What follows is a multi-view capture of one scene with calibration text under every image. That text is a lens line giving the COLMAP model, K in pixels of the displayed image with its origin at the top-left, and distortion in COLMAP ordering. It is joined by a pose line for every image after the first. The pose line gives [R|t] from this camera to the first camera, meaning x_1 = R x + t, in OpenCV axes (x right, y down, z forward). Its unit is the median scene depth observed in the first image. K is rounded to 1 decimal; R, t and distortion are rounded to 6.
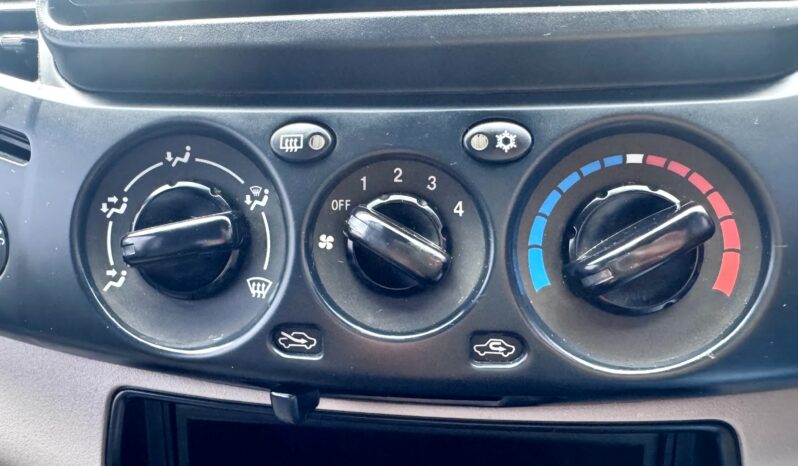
lens RADIAL K [[532.3, 0, 390.9], [0, 532.3, 231.1], [0, 0, 1]] dist [-0.005053, -0.003054]
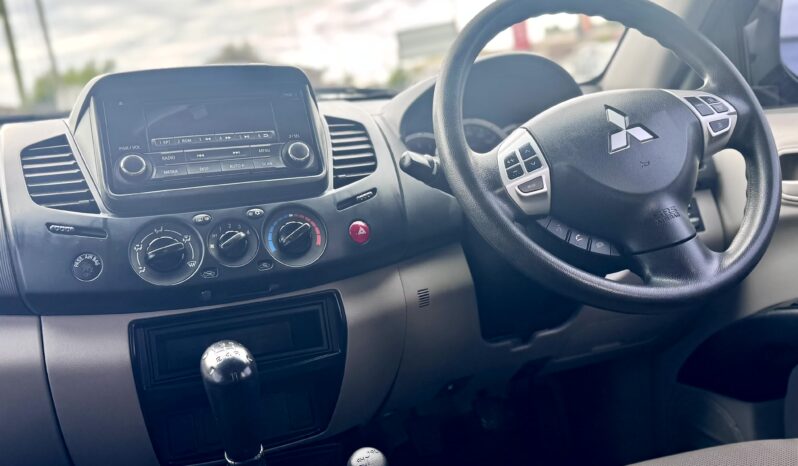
lens RADIAL K [[749.6, 0, 402.2], [0, 749.6, 239.2], [0, 0, 1]] dist [0.039589, 0.000000]
pose [[0.893939, -0.106146, 0.435437, -1.199265], [0.223614, 0.947618, -0.228072, 1.443607], [-0.388419, 0.301253, 0.870849, -3.979404]]
